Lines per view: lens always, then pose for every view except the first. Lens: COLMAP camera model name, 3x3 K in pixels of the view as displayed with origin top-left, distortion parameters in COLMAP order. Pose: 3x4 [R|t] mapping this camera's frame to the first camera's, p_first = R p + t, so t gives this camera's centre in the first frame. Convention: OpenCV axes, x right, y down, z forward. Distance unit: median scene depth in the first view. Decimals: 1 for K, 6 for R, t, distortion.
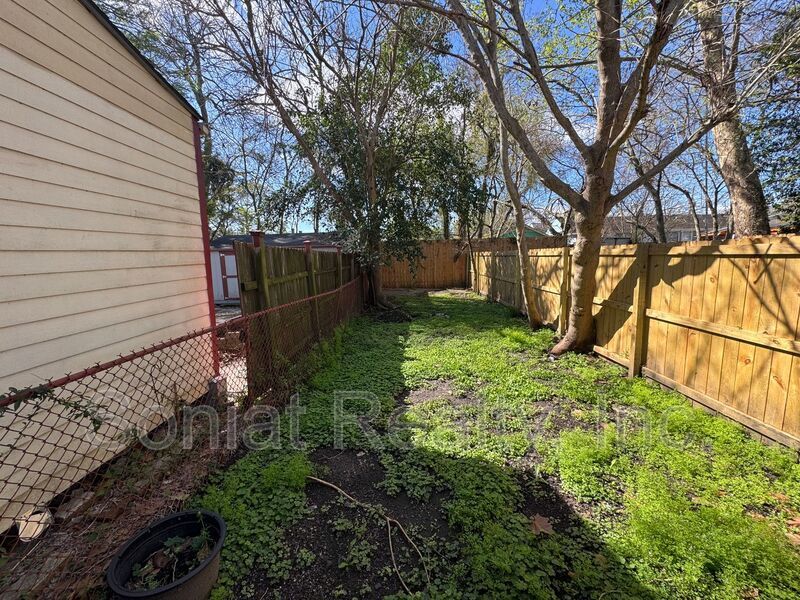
lens RADIAL K [[319.3, 0, 401.2], [0, 319.3, 297.9], [0, 0, 1]] dist [-0.013288, 0.001292]
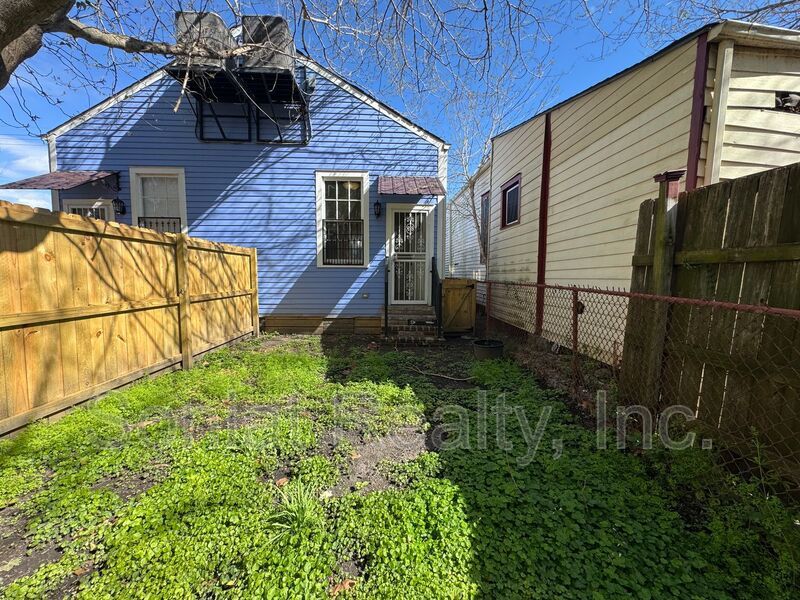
lens RADIAL K [[319.3, 0, 405.1], [0, 319.3, 313.8], [0, 0, 1]] dist [-0.013288, 0.001292]
pose [[-0.998299, 0.020169, -0.054698, 0.130952], [0.005560, 0.966911, 0.255052, -0.138220], [0.058033, 0.254314, -0.965379, 2.138494]]
